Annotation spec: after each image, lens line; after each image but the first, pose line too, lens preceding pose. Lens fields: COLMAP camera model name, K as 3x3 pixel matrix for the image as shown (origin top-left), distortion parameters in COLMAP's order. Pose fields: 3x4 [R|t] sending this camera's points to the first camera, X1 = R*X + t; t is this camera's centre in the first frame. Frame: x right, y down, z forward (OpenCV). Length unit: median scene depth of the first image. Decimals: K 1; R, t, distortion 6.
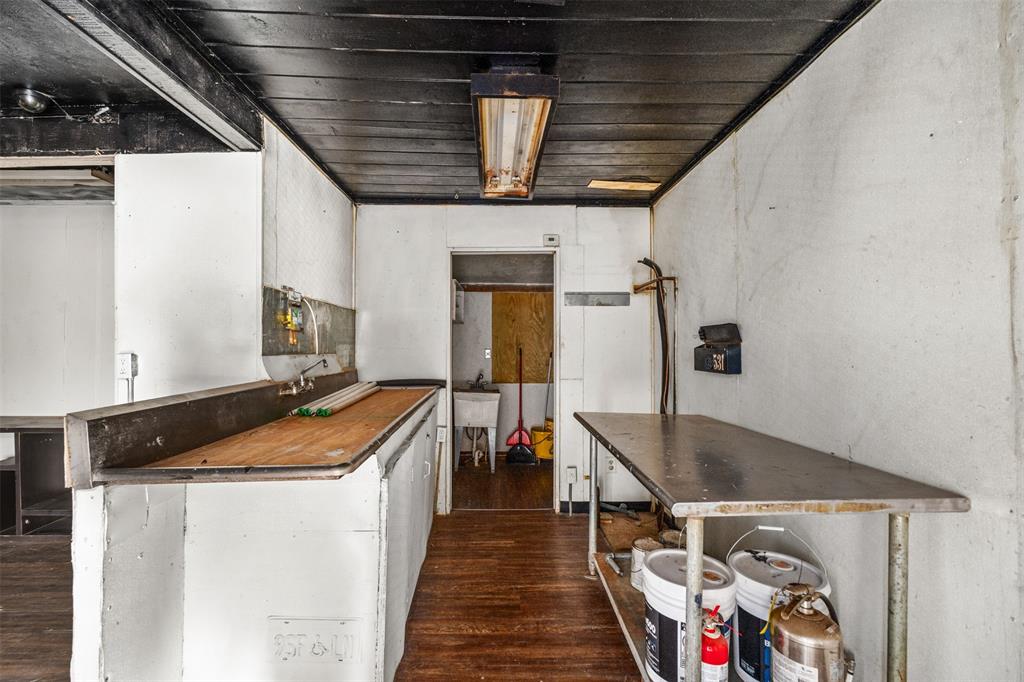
lens RADIAL K [[440.5, 0, 512.0], [0, 440.5, 341.0], [0, 0, 1]] dist [0.000150, 0.000123]
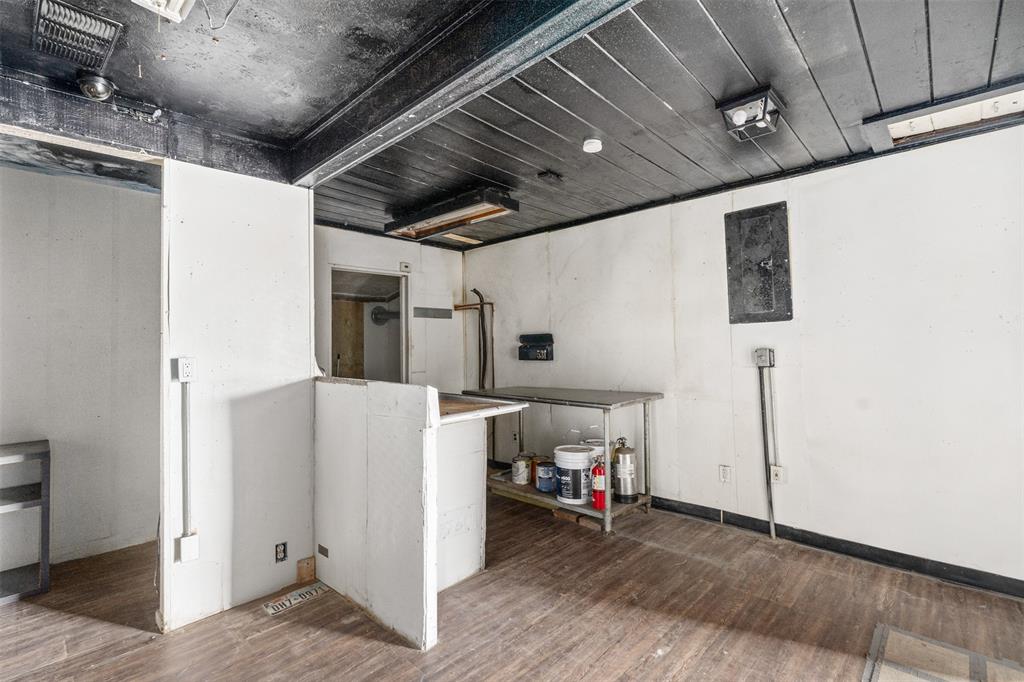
lens RADIAL K [[468.4, 0, 481.6], [0, 468.4, 335.1], [0, 0, 1]] dist [0.001112, 0.000033]
pose [[0.722714, 0.006962, 0.691112, -0.987270], [0.006390, 0.999839, -0.016754, -0.001963], [-0.691117, 0.016525, 0.722554, -0.223989]]
